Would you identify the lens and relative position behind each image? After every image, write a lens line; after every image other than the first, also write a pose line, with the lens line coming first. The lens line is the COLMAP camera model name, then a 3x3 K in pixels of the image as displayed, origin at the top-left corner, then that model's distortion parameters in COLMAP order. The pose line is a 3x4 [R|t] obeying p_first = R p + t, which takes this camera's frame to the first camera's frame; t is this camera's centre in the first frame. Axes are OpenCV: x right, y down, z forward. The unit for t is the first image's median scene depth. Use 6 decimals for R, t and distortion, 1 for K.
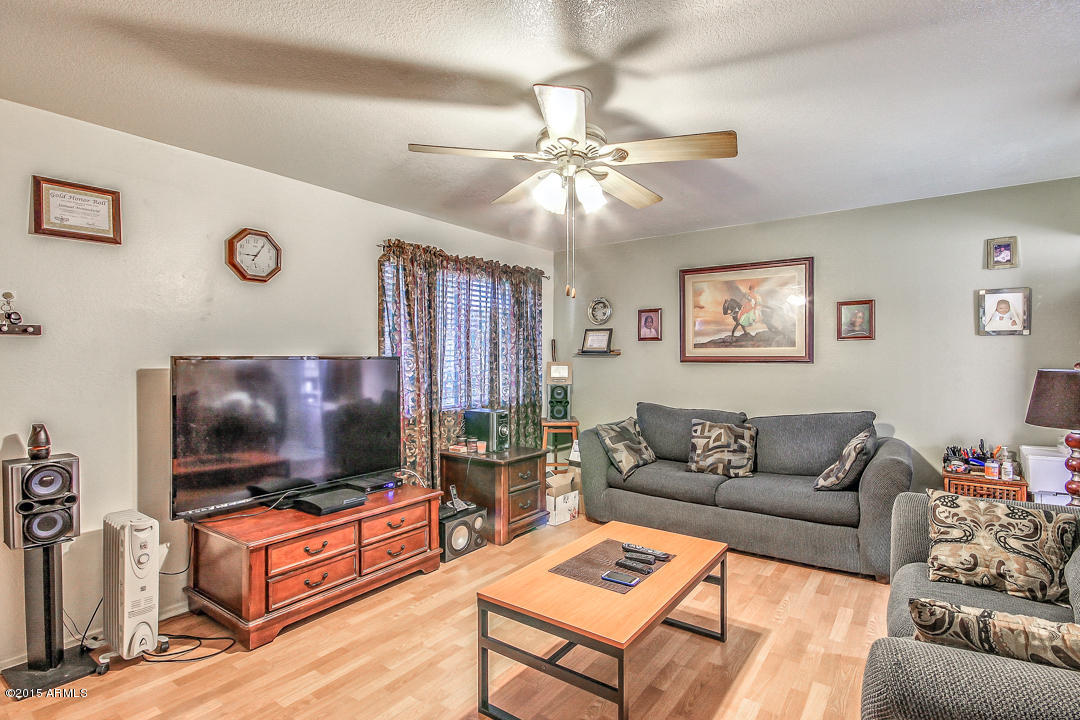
lens RADIAL K [[519.5, 0, 541.8], [0, 519.5, 361.9], [0, 0, 1]] dist [-0.001885, -0.000220]
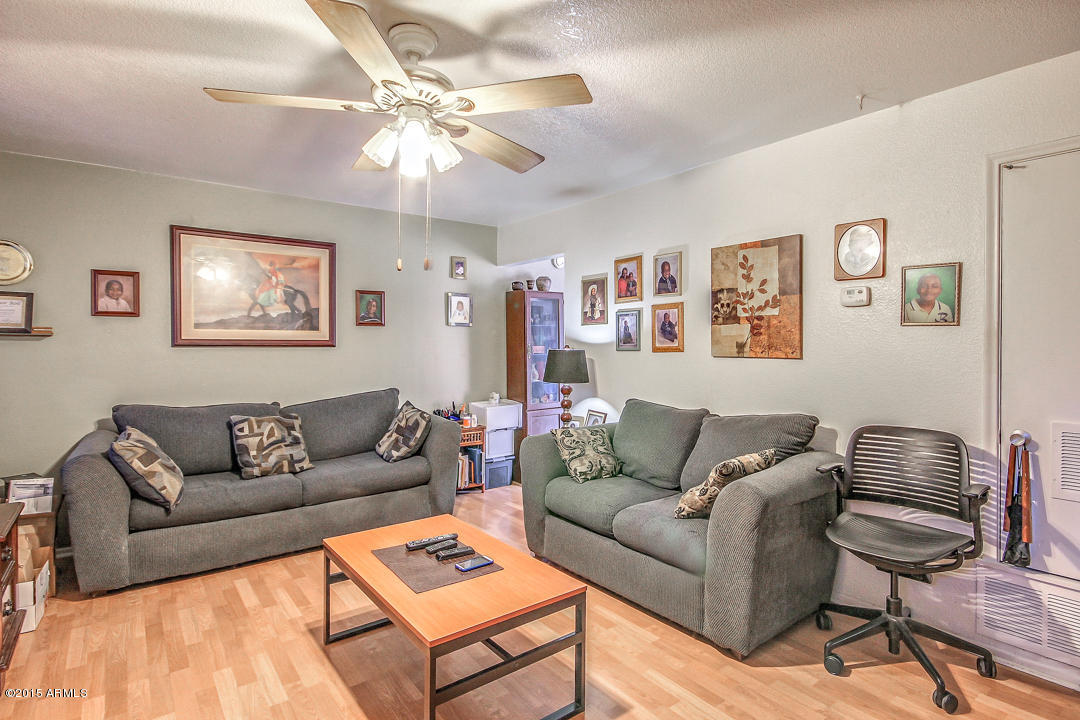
lens RADIAL K [[559.0, 0, 540.6], [0, 559.0, 354.1], [0, 0, 1]] dist [-0.000702, -0.000003]
pose [[0.289626, -0.016863, 0.956991, -0.426759], [0.003873, 0.999857, 0.016446, -0.000176], [-0.957132, -0.001057, 0.289650, 0.294224]]
